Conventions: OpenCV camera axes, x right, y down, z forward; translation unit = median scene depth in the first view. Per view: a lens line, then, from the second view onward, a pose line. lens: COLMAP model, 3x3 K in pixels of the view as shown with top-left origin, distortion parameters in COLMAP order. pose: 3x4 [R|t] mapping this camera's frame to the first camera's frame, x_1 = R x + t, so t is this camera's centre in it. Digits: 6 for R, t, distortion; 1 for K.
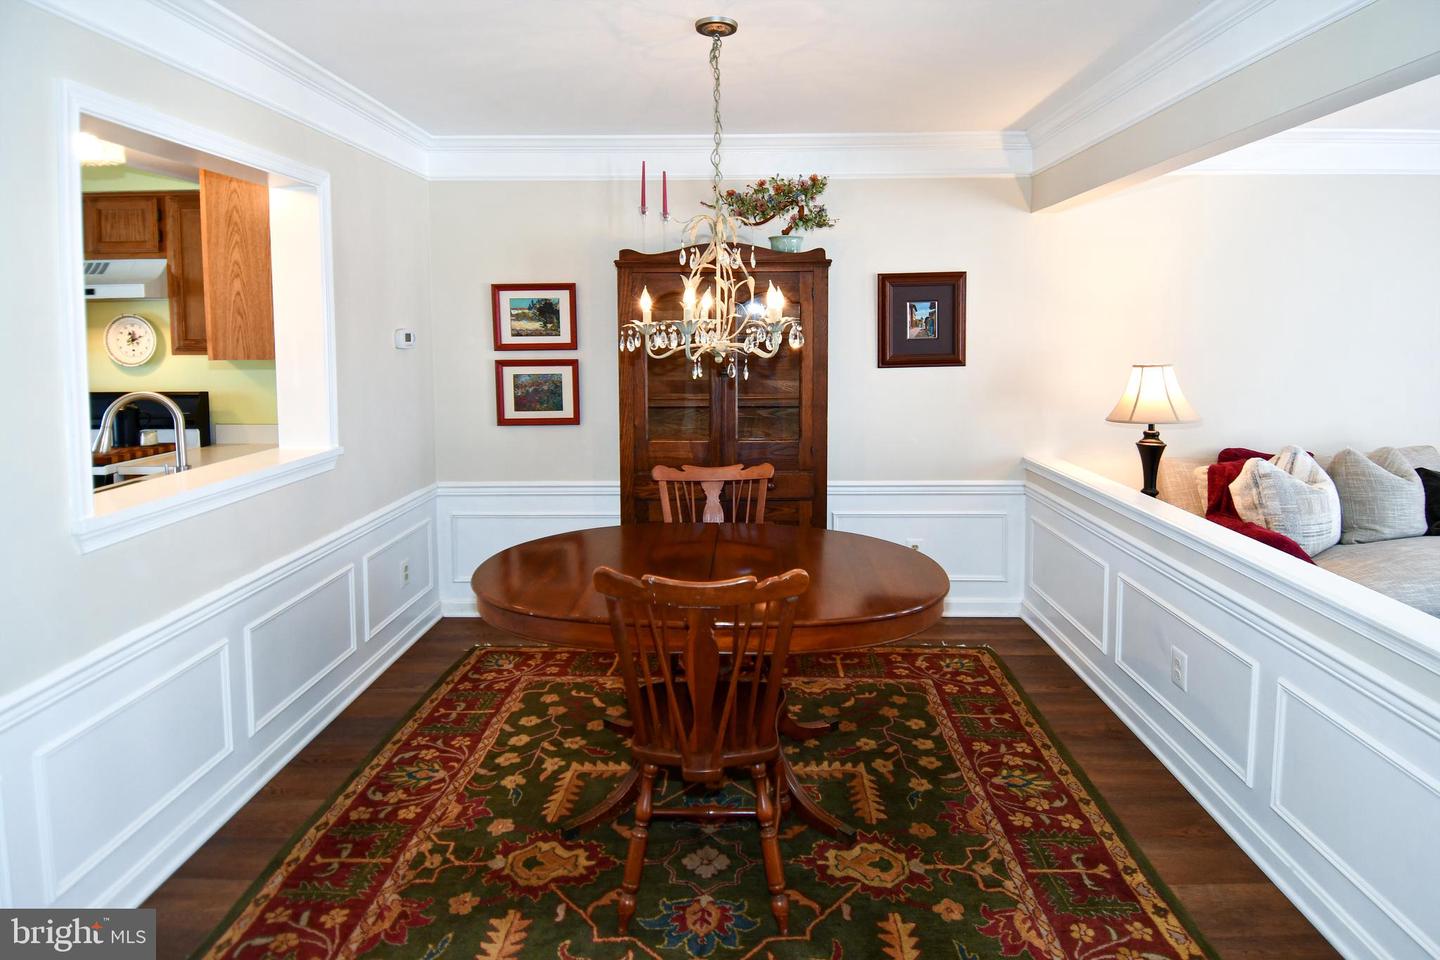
lens RADIAL K [[769.2, 0, 762.2], [0, 769.2, 398.6], [0, 0, 1]] dist [0.045529, -0.043328]
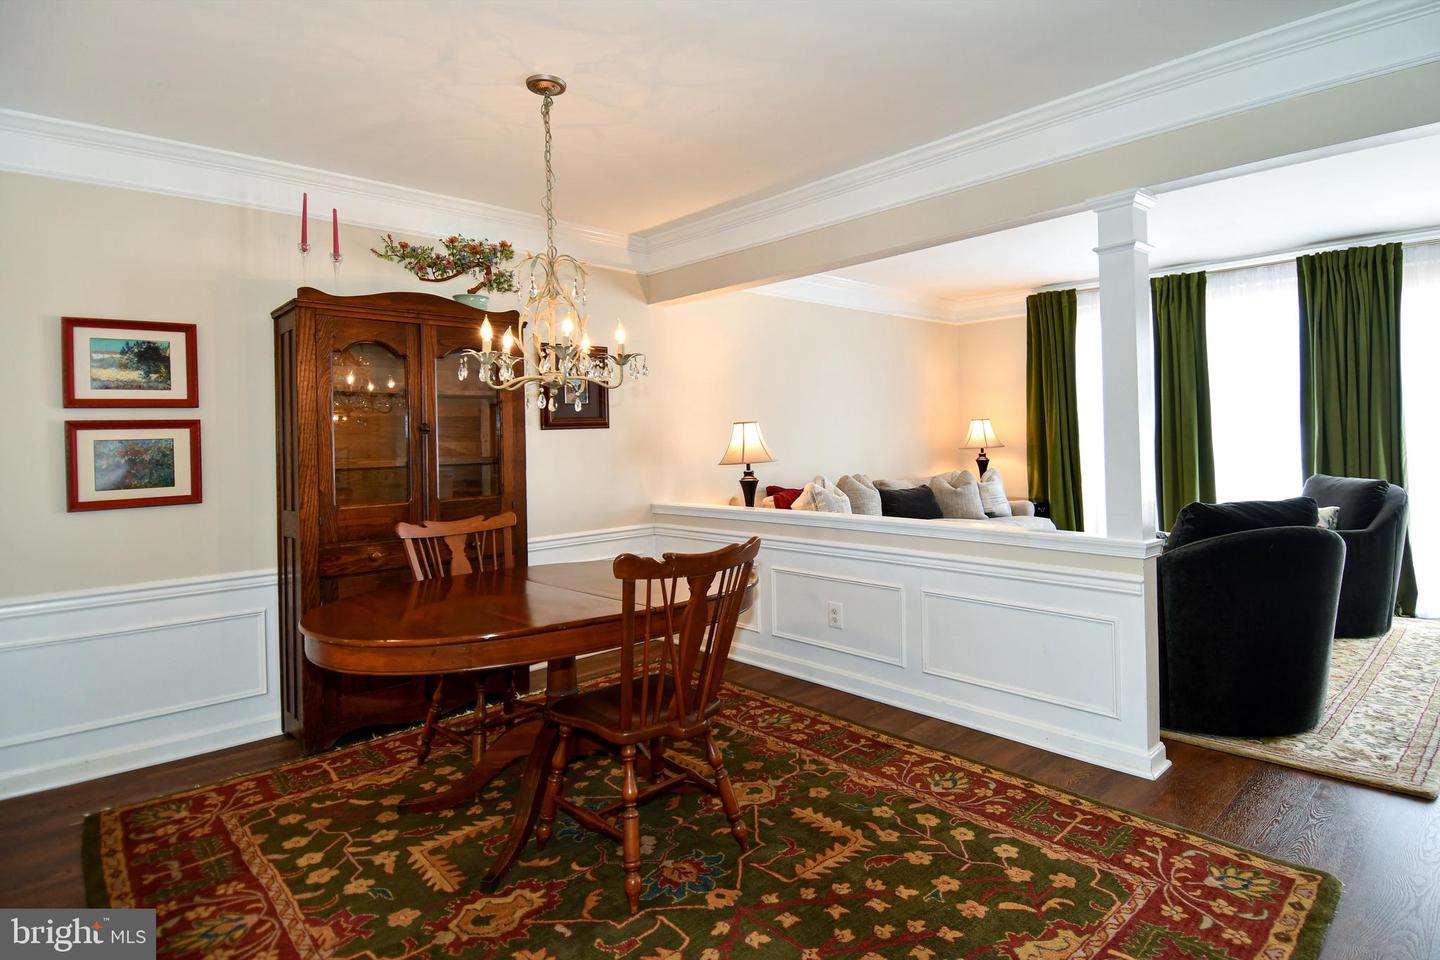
lens RADIAL K [[750.7, 0, 743.1], [0, 750.7, 455.9], [0, 0, 1]] dist [0.062426, -0.060791]
pose [[0.717639, -0.029639, 0.695784, -0.499871], [0.083587, 0.995537, -0.043804, 0.086902], [-0.691381, 0.089594, 0.716914, 0.071621]]
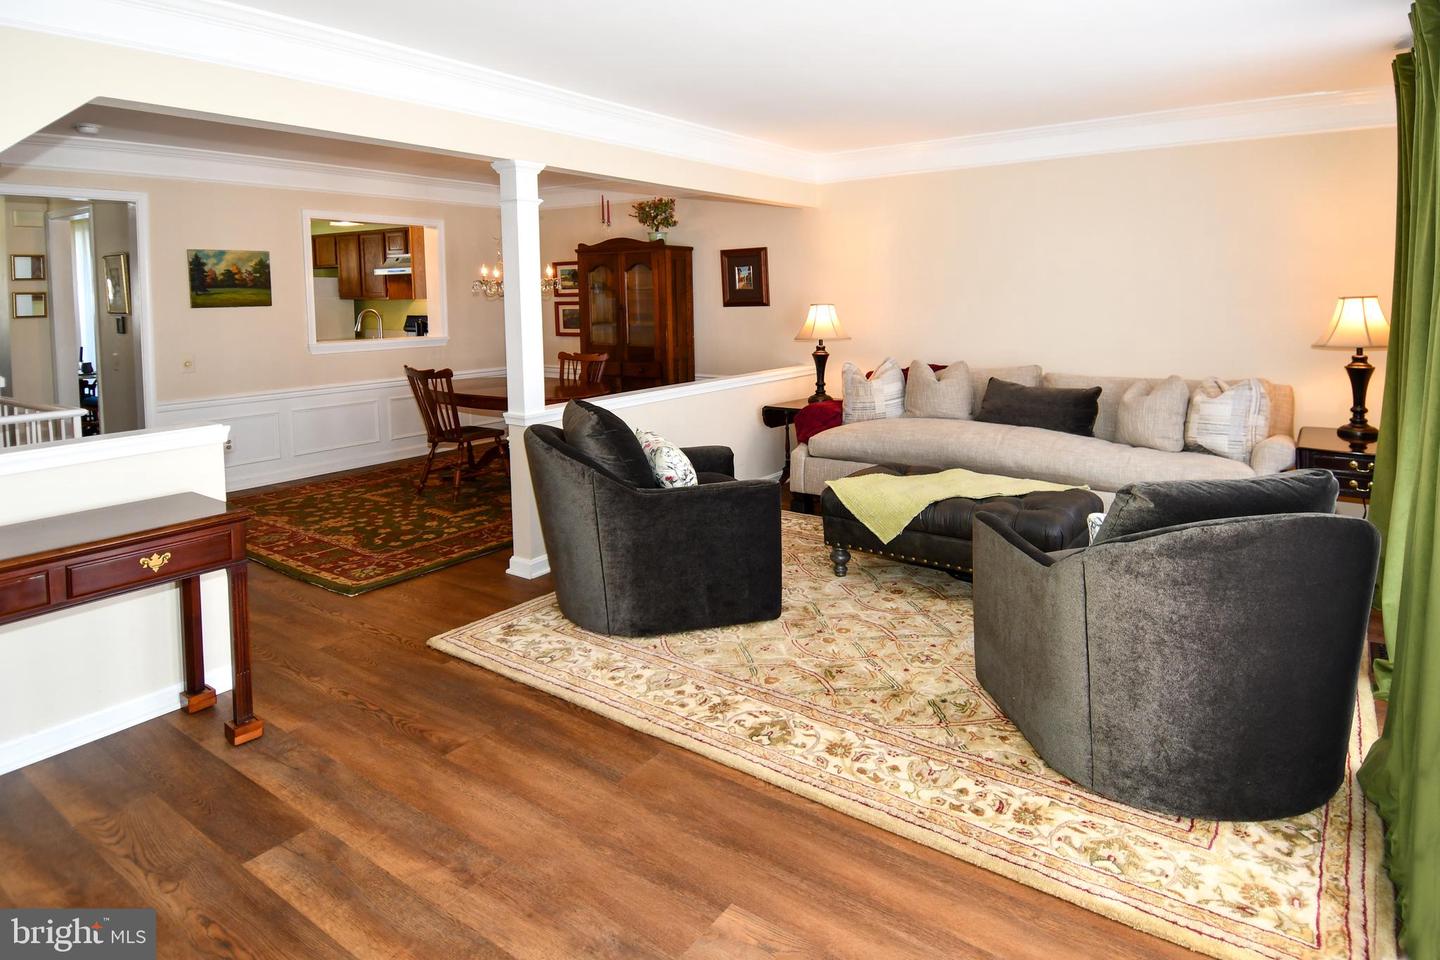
lens RADIAL K [[780.0, 0, 794.5], [0, 780.0, 371.0], [0, 0, 1]] dist [0.046262, -0.042811]
pose [[0.856249, 0.045089, -0.514591, 1.522279], [-0.042036, 0.998961, 0.017584, 0.081115], [0.514850, 0.006575, 0.857255, -0.473407]]
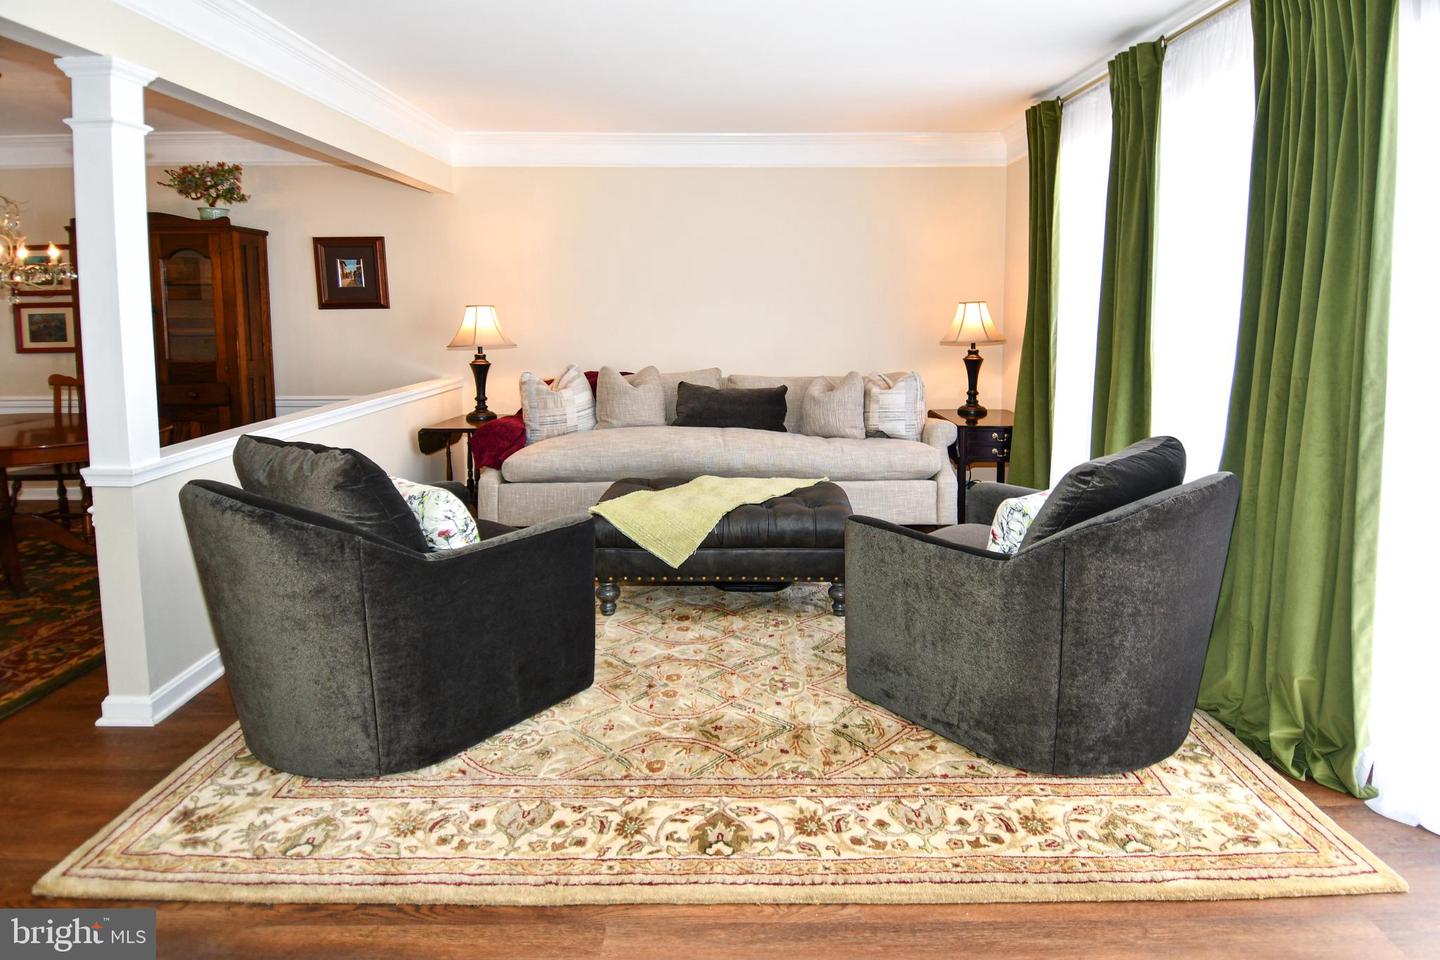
lens RADIAL K [[734.3, 0, 746.8], [0, 734.3, 384.6], [0, 0, 1]] dist [0.041453, -0.033510]
pose [[0.999299, 0.000104, 0.037445, 1.097667], [-0.000387, 0.999971, 0.007556, 0.102158], [-0.037443, -0.007565, 0.999270, -0.382407]]
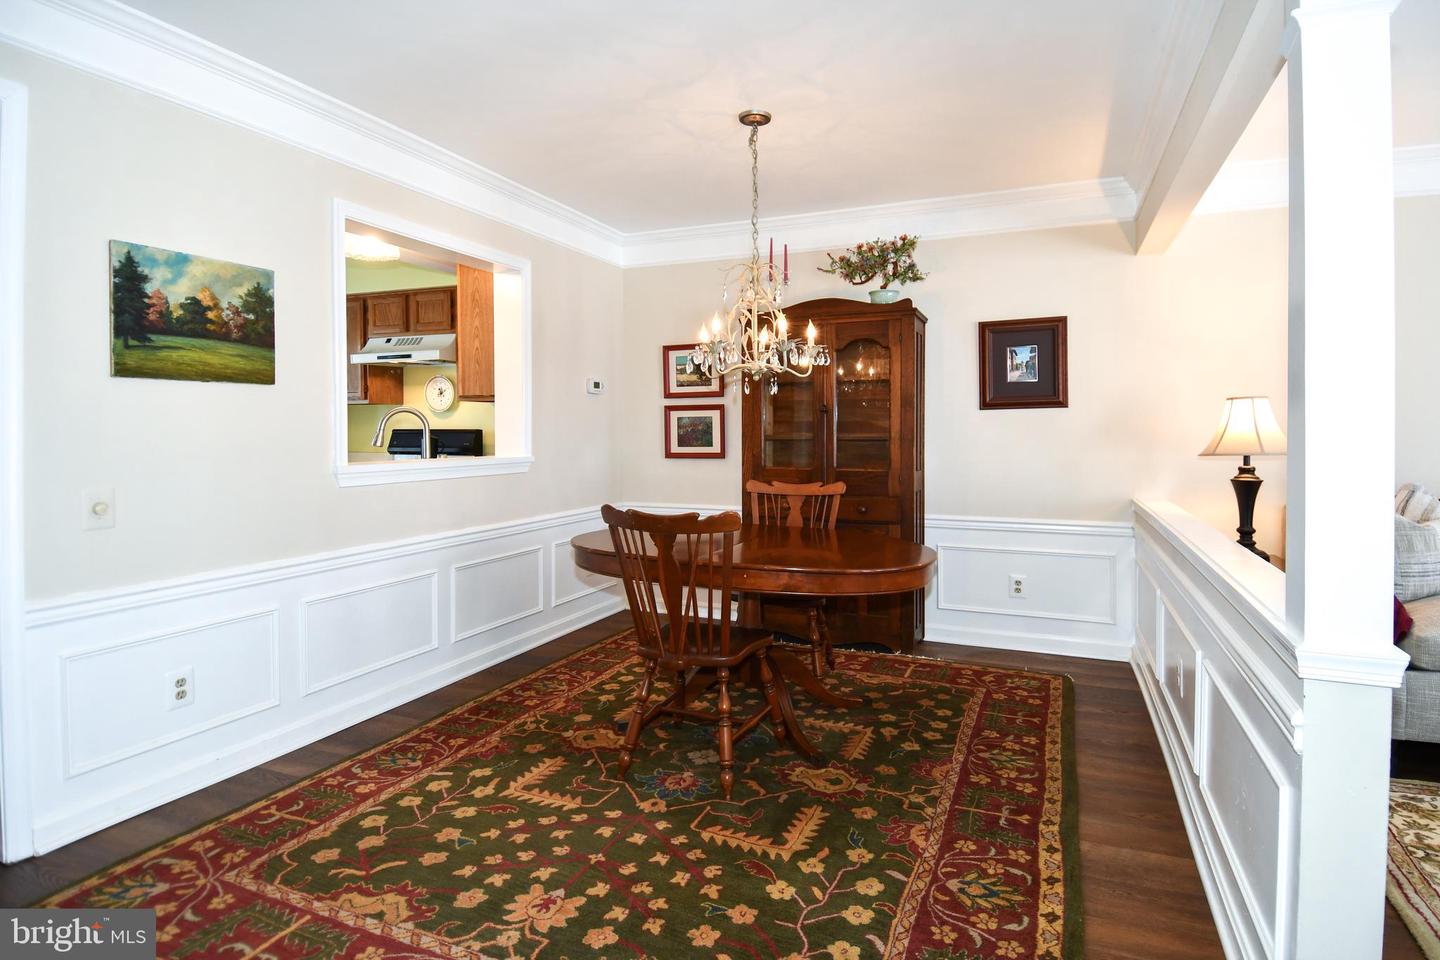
lens RADIAL K [[764.8, 0, 776.9], [0, 764.8, 464.0], [0, 0, 1]] dist [0.043628, -0.043852]
pose [[0.933030, 0.017496, -0.359373, 0.358558], [-0.034789, 0.998524, -0.041709, 0.118180], [0.358113, 0.051418, 0.932261, -0.122675]]
